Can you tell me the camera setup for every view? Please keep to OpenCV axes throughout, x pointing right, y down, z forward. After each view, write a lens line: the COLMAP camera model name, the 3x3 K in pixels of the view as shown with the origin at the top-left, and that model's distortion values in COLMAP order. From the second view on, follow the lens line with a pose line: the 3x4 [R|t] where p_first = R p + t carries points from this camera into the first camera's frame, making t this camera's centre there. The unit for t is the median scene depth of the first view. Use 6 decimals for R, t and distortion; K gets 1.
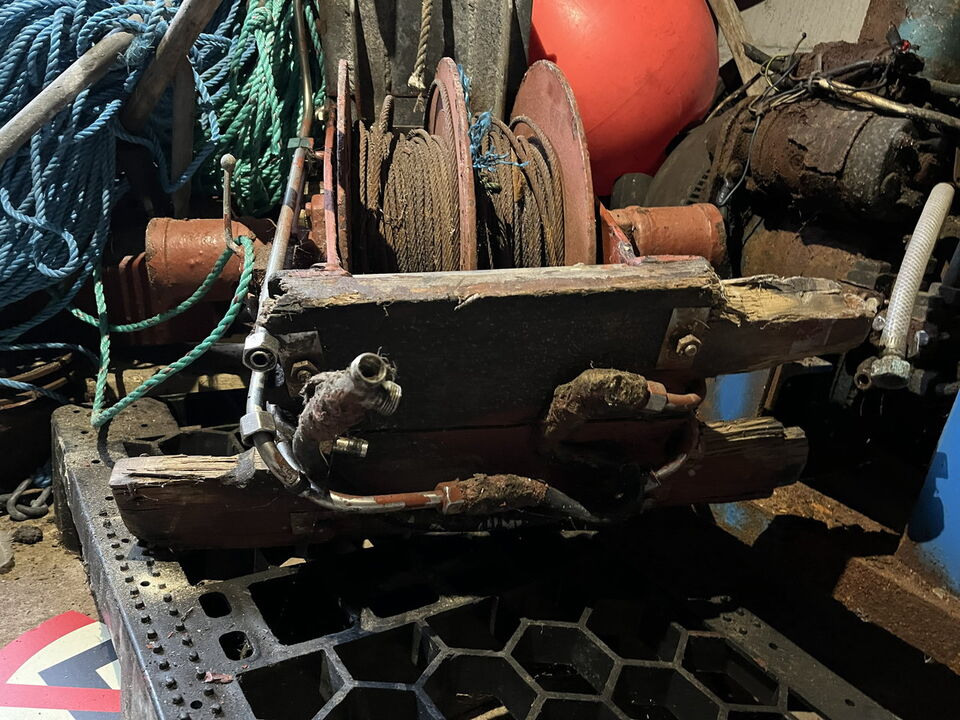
lens RADIAL K [[693.8, 0, 480.0], [0, 693.8, 360.0], [0, 0, 1]] dist [0.074009, -0.092730]
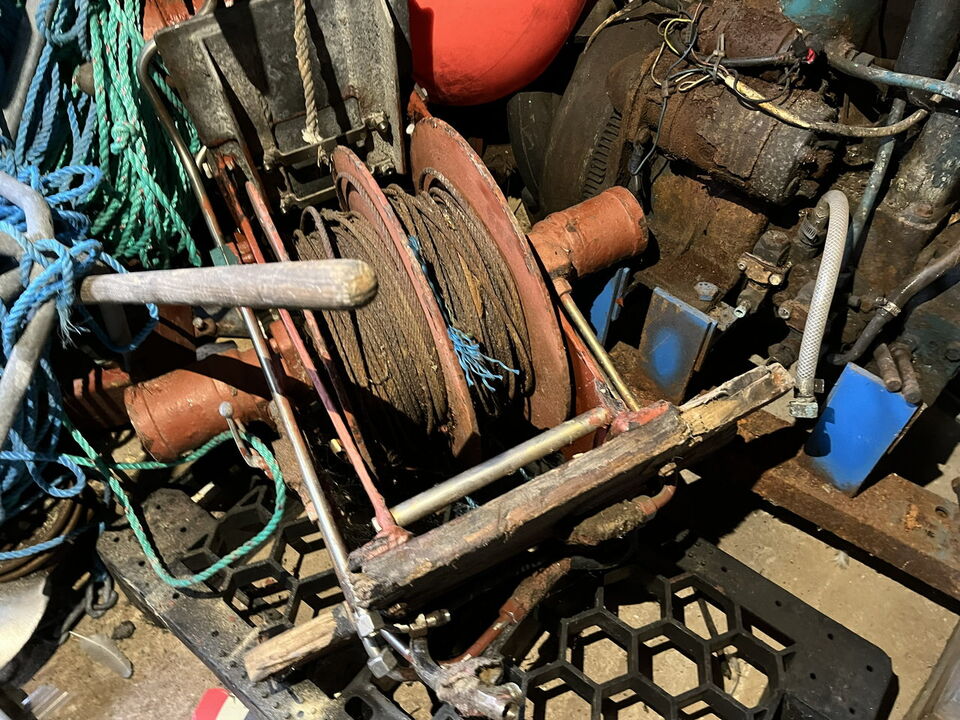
lens RADIAL K [[693.8, 0, 480.0], [0, 693.8, 360.0], [0, 0, 1]] dist [0.074009, -0.092730]
pose [[0.950821, -0.290062, 0.108646, -0.074198], [0.205724, 0.853611, 0.478567, -0.597636], [-0.231555, -0.432680, 0.871303, 0.034208]]
